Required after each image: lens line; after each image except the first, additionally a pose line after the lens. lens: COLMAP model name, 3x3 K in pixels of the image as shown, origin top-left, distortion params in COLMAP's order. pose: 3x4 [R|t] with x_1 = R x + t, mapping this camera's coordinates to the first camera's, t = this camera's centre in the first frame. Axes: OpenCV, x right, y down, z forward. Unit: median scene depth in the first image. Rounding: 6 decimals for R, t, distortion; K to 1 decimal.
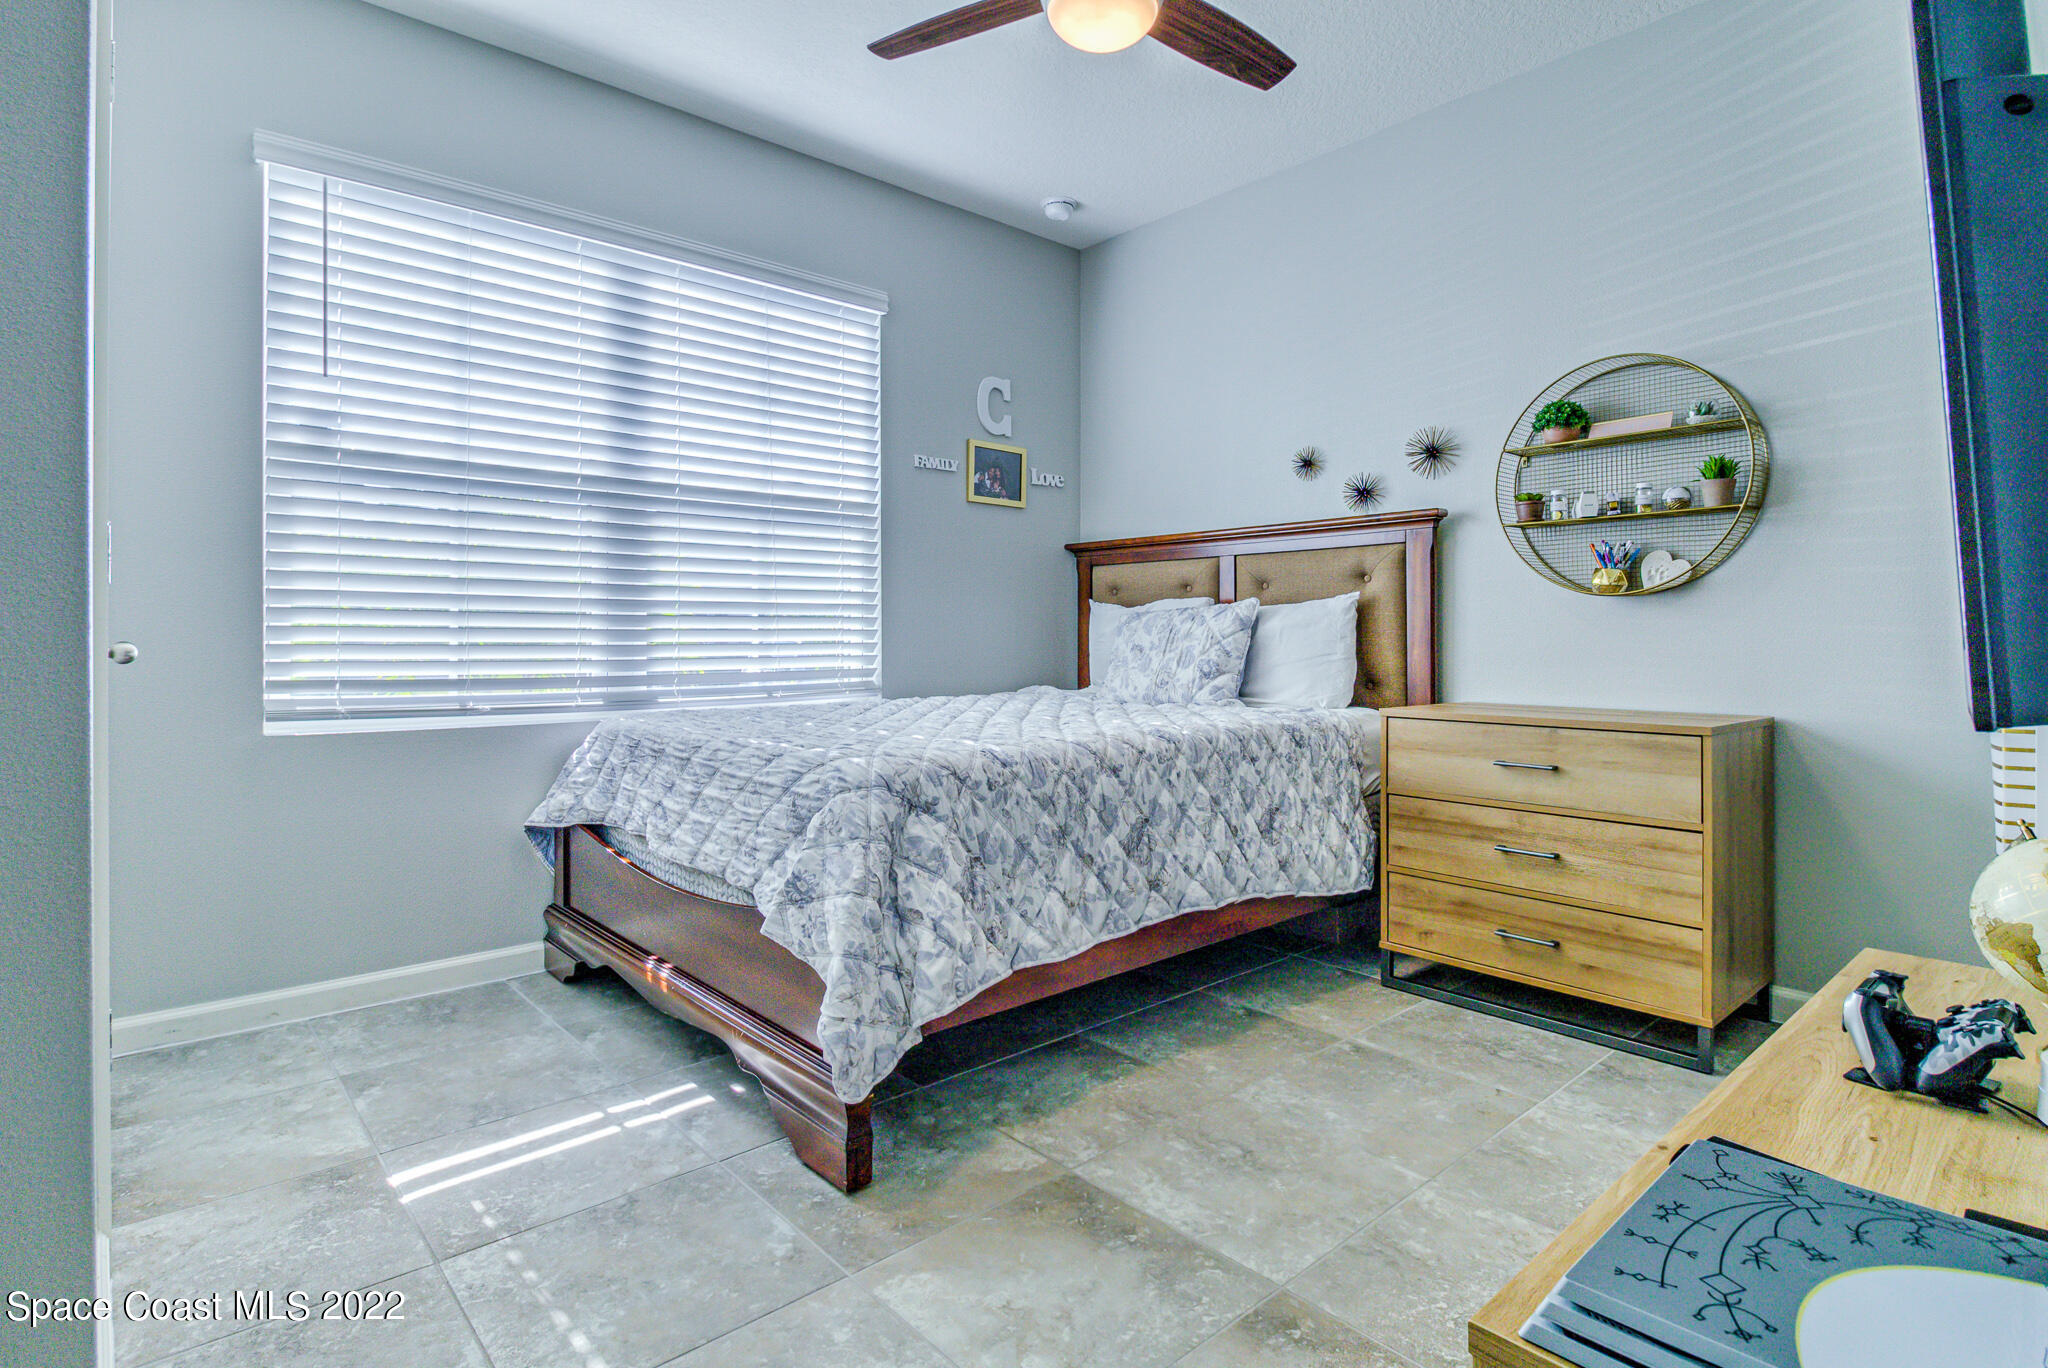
lens RADIAL K [[1050.0, 0, 1046.5], [0, 1050.0, 654.0], [0, 0, 1]] dist [0.018603, -0.019612]
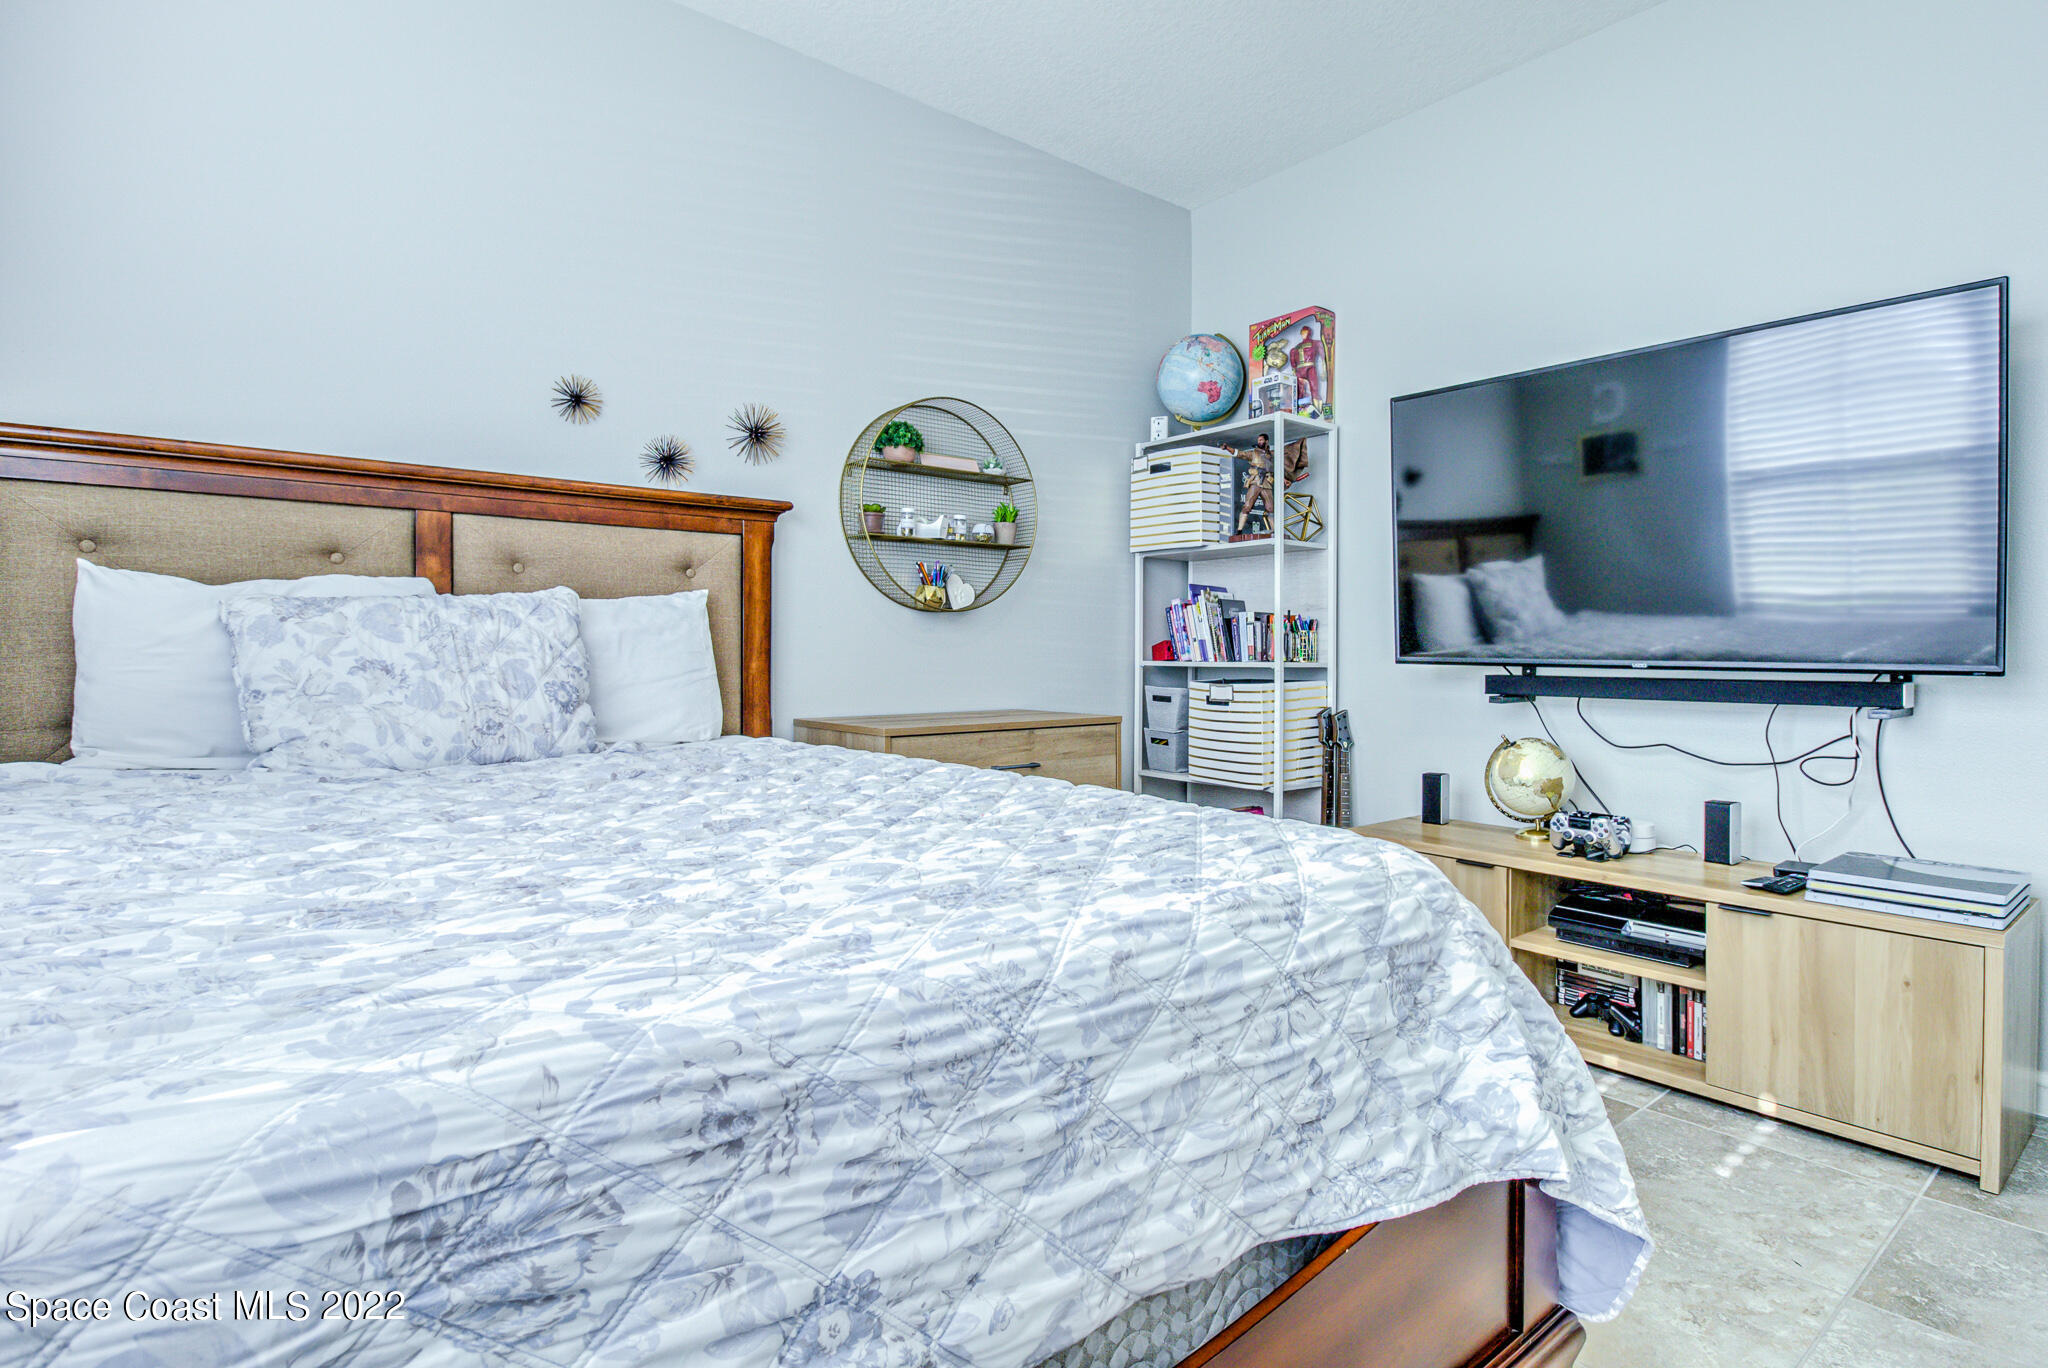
lens RADIAL K [[1050.0, 0, 1046.5], [0, 1050.0, 654.0], [0, 0, 1]] dist [0.018603, -0.019612]
pose [[0.026623, 0.000229, 0.999646, -0.534036], [0.010396, 0.999946, -0.000506, -0.009254], [-0.999591, 0.010406, 0.026619, 0.812399]]
